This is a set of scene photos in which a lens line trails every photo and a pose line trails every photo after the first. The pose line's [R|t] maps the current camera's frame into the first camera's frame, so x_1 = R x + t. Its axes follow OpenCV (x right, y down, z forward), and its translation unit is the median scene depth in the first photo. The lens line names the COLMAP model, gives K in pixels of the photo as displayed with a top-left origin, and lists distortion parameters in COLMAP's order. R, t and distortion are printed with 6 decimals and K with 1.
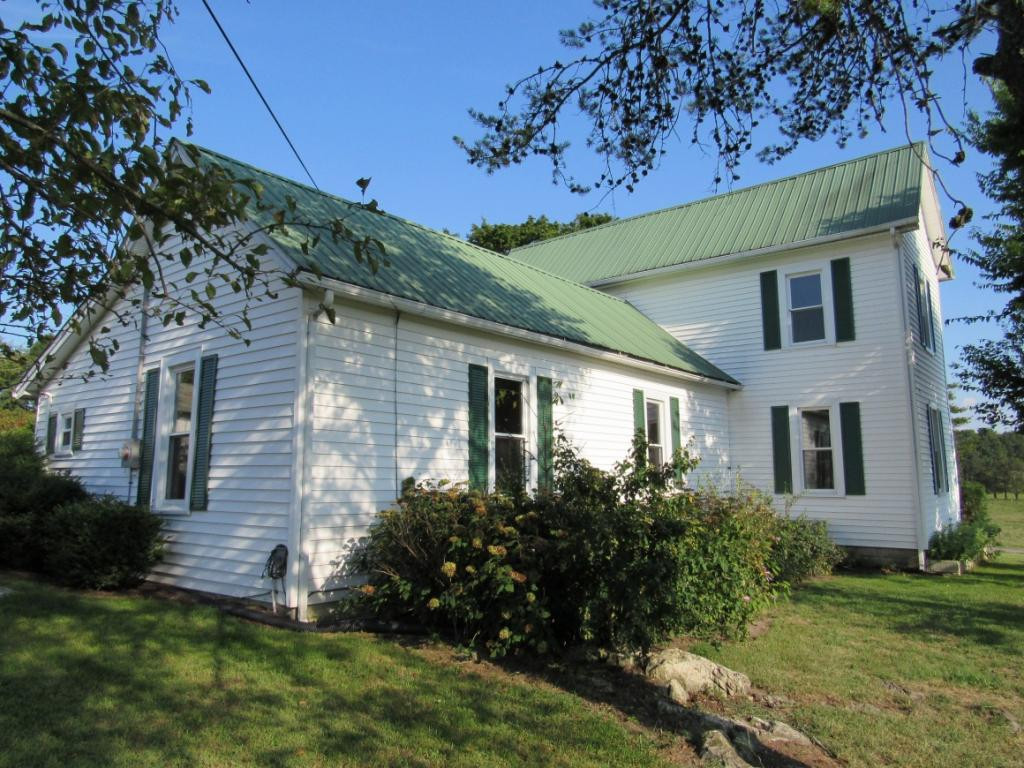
lens RADIAL K [[742.3, 0, 512.0], [0, 742.3, 384.0], [0, 0, 1]] dist [-0.030338, 0.001402]
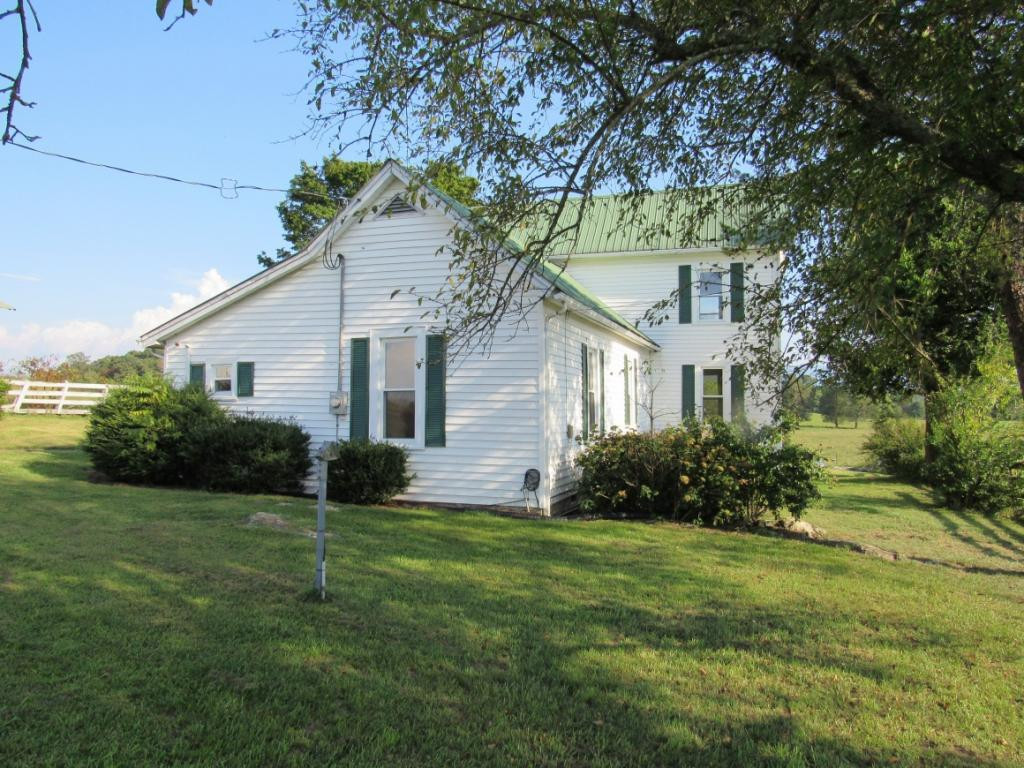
lens RADIAL K [[742.3, 0, 512.0], [0, 742.3, 384.0], [0, 0, 1]] dist [-0.030338, 0.001402]
pose [[0.938463, 0.018828, 0.344867, -0.774338], [-0.055764, 0.993672, 0.097499, -0.092433], [-0.340849, -0.110730, 0.933574, -0.352911]]
